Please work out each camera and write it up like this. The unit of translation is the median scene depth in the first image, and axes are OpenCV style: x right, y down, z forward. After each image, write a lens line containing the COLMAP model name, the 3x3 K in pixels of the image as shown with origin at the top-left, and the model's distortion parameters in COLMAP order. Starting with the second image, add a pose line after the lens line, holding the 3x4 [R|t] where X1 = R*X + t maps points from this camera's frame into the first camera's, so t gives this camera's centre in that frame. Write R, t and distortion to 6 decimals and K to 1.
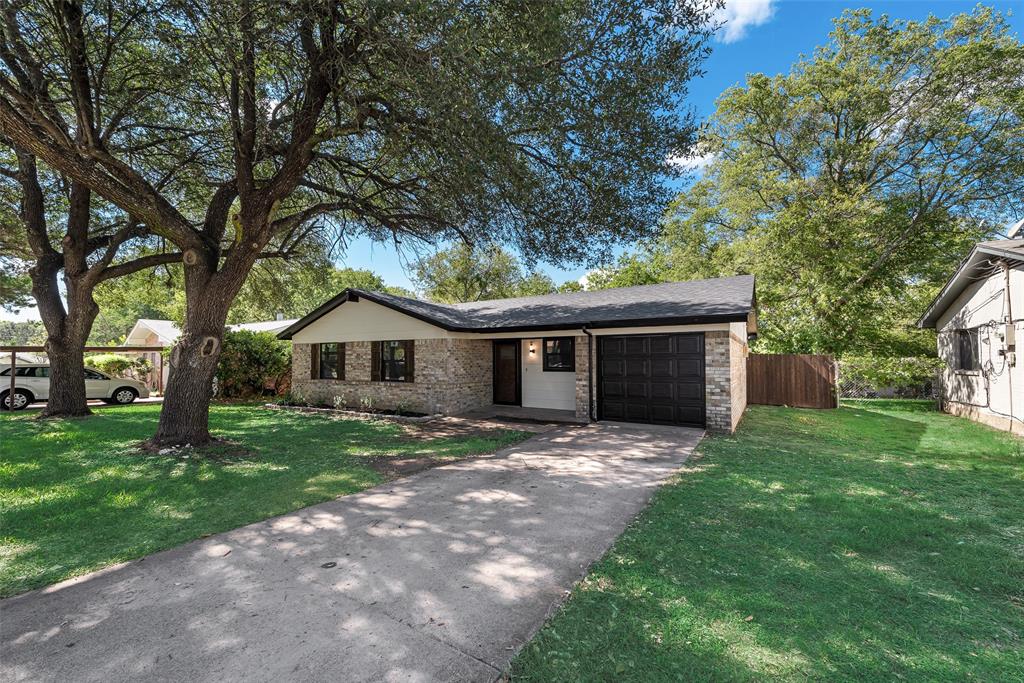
lens RADIAL K [[394.2, 0, 512.0], [0, 394.2, 341.5], [0, 0, 1]] dist [0.000894, -0.000029]
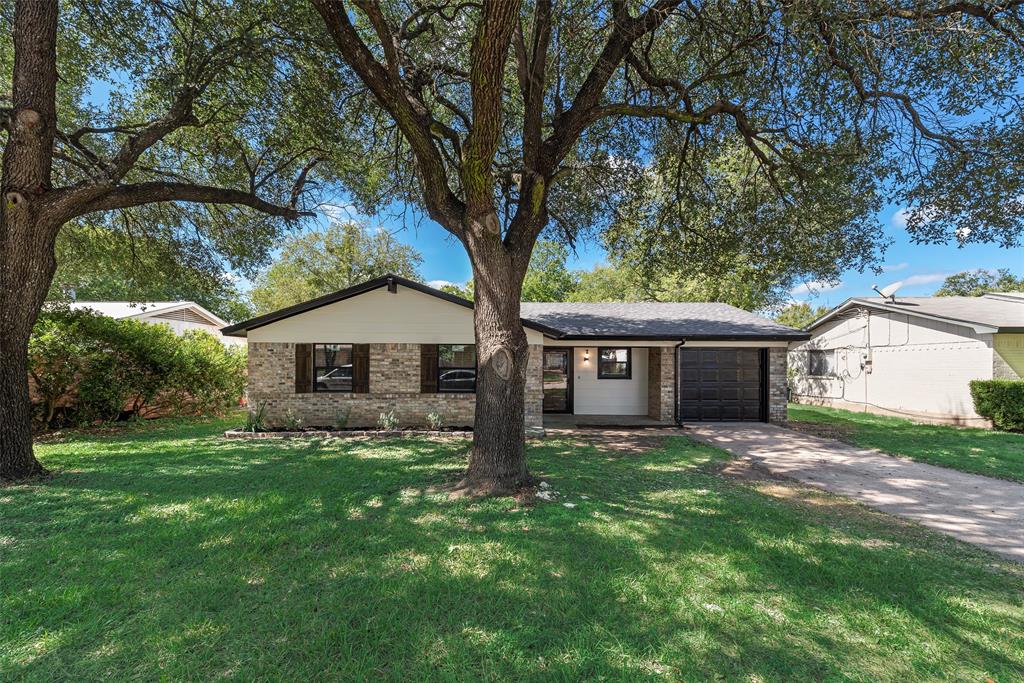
lens RADIAL K [[404.6, 0, 513.2], [0, 404.6, 350.0], [0, 0, 1]] dist [0.008452, -0.000217]
pose [[0.863036, 0.026745, 0.504434, -0.869517], [-0.030033, 0.999548, -0.001612, 0.010790], [-0.504249, -0.013759, 0.863449, 0.263496]]
